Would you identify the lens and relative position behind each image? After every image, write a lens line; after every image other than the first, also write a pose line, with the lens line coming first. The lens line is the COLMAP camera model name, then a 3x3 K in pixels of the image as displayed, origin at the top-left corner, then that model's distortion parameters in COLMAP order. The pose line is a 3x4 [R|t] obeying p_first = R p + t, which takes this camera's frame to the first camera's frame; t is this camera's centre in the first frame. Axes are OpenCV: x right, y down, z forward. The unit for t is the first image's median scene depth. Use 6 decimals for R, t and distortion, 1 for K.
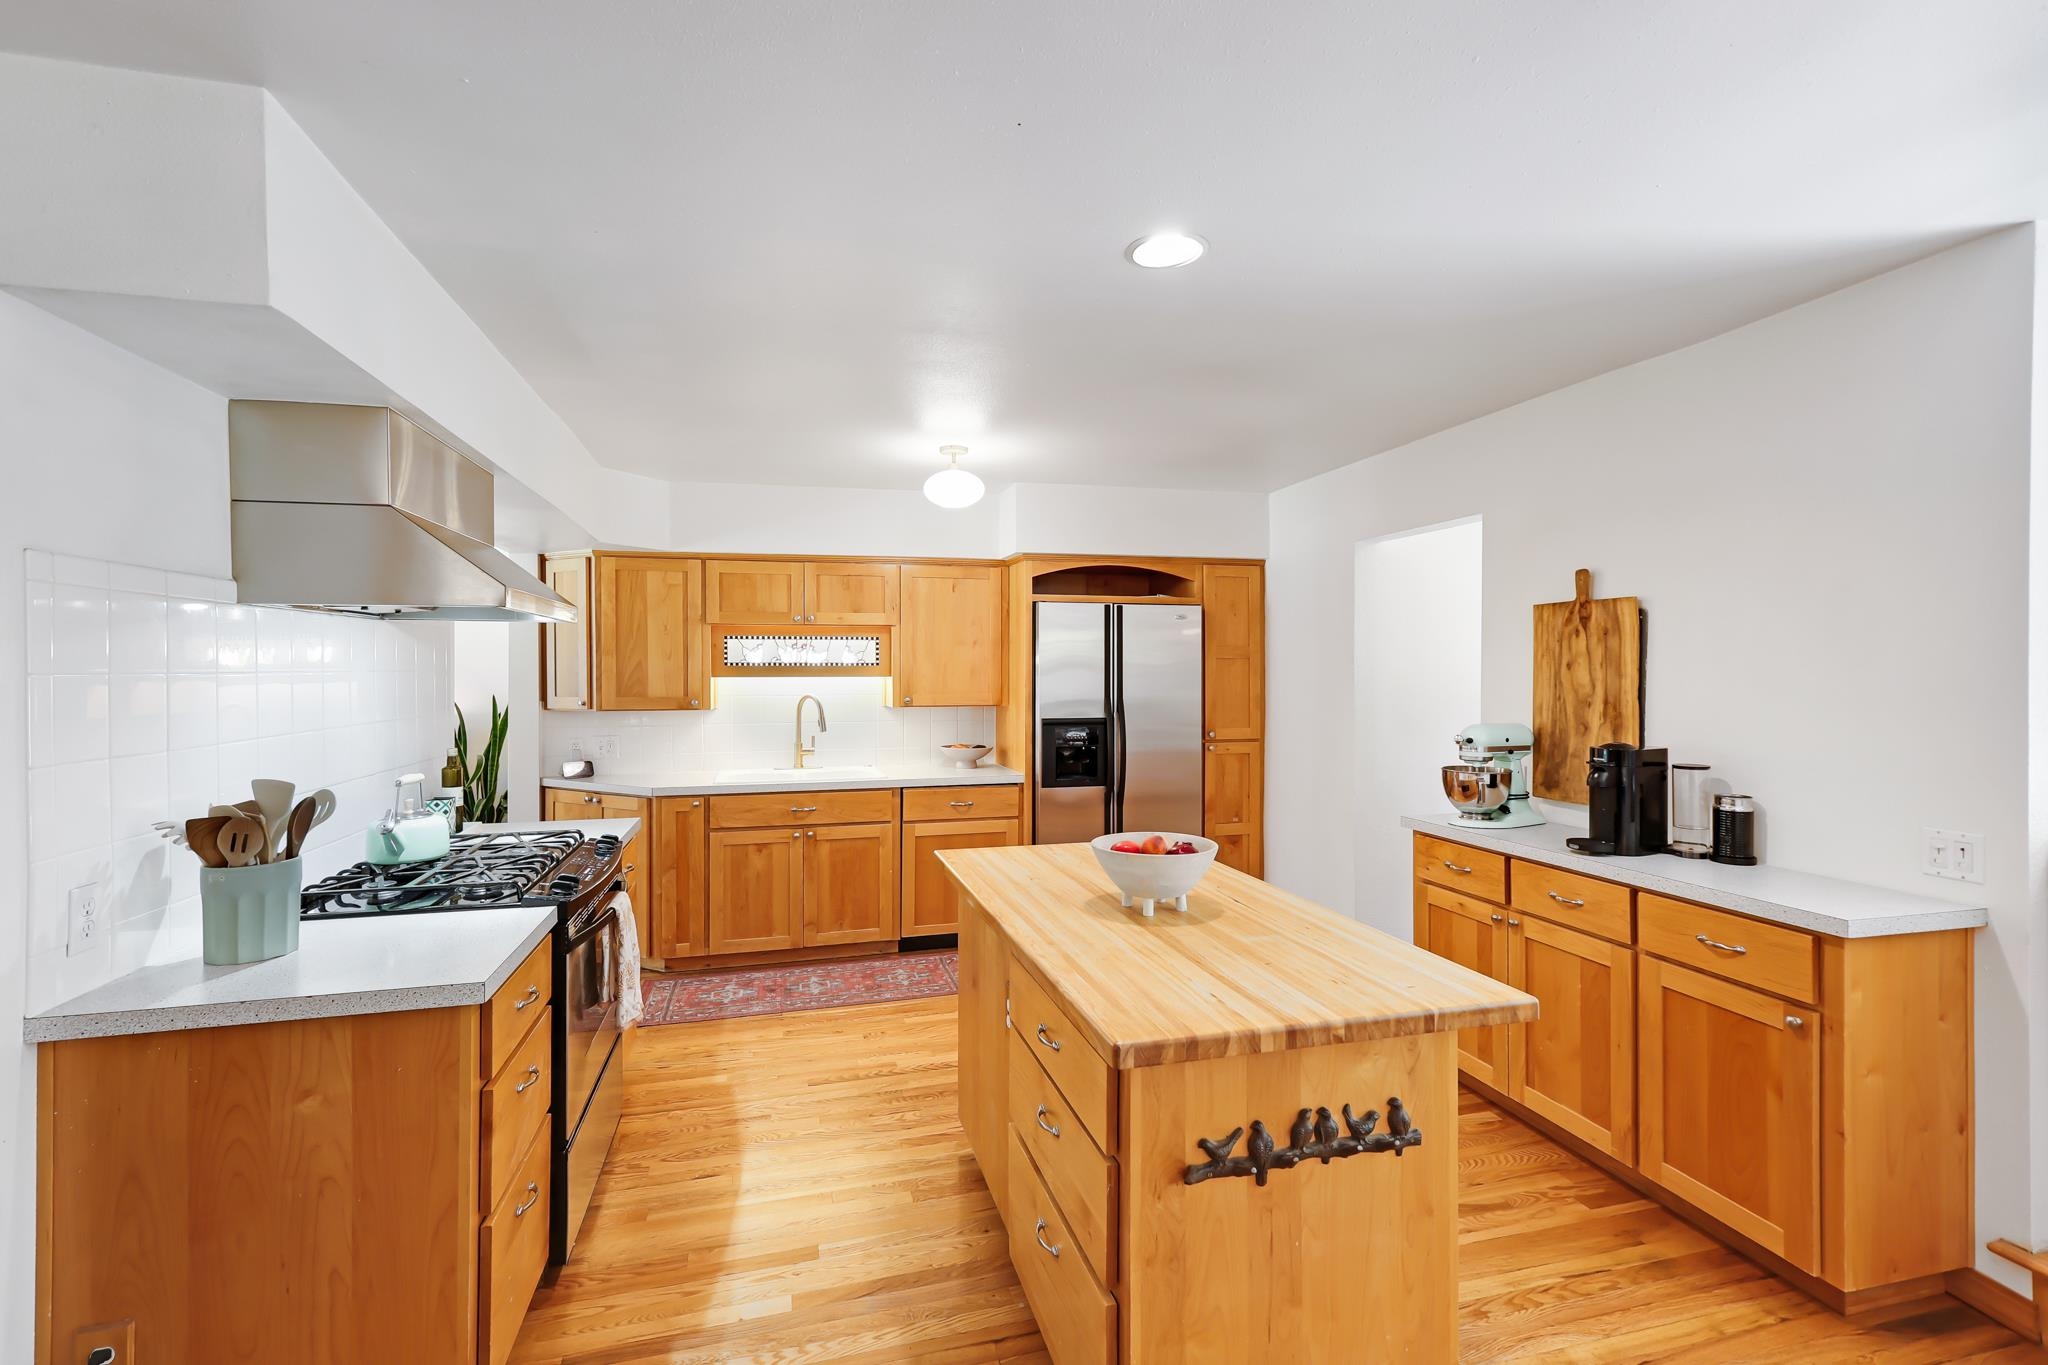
lens RADIAL K [[898.0, 0, 1012.8], [0, 898.0, 674.4], [0, 0, 1]] dist [0.010629, 0.000175]
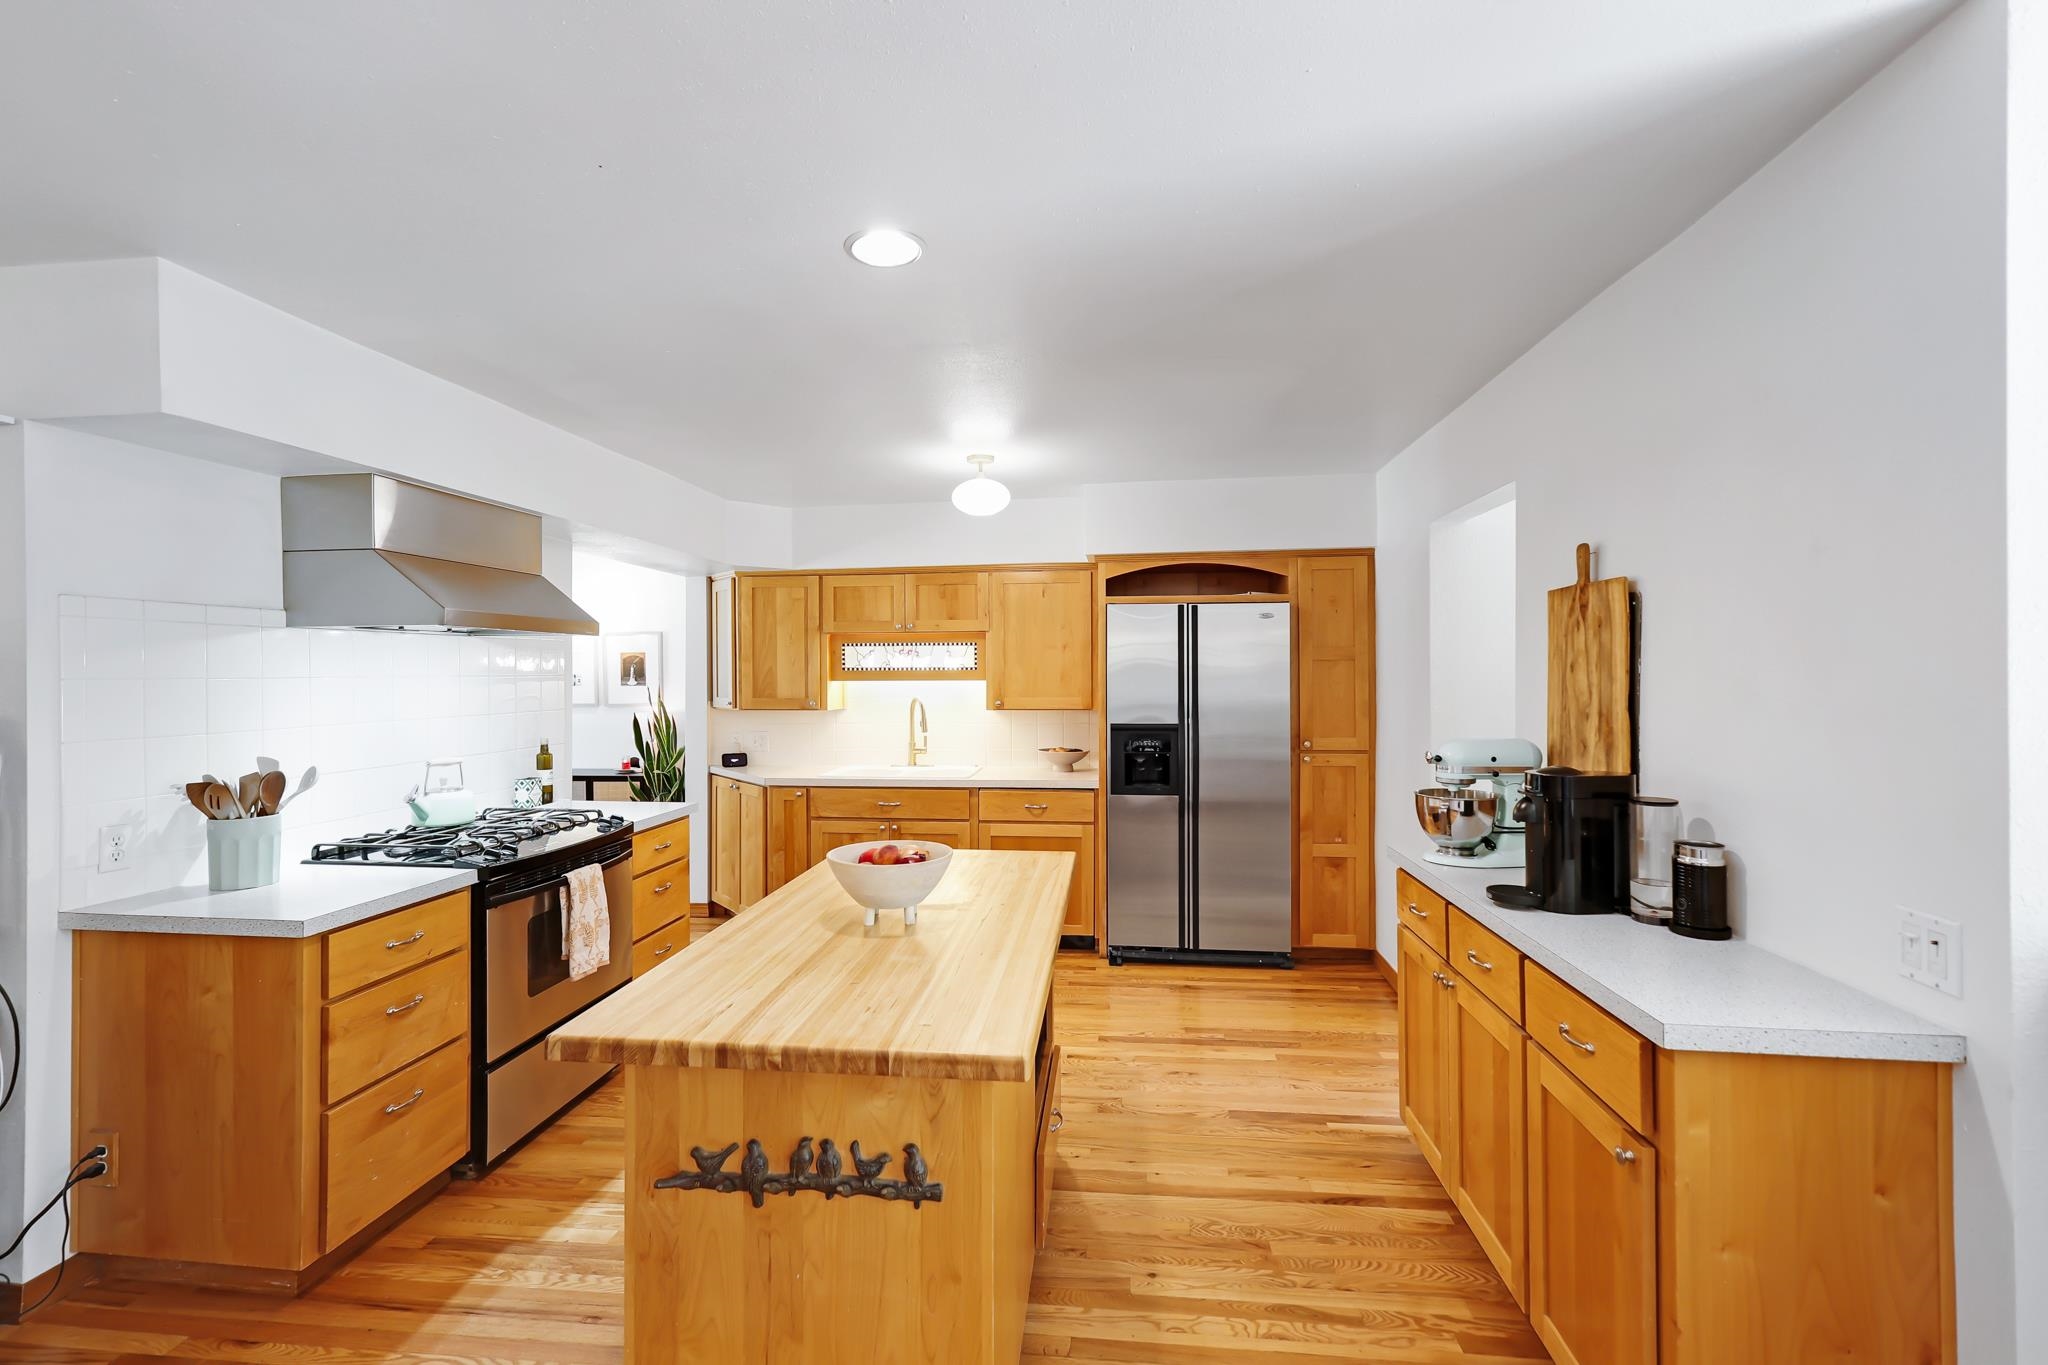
lens RADIAL K [[881.0, 0, 1020.2], [0, 881.0, 672.9], [0, 0, 1]] dist [0.003376, 0.000399]
pose [[0.933487, -0.003024, -0.358597, 0.443865], [0.001045, 0.999983, -0.005713, -0.000688], [0.358608, 0.004958, 0.933475, 0.107653]]
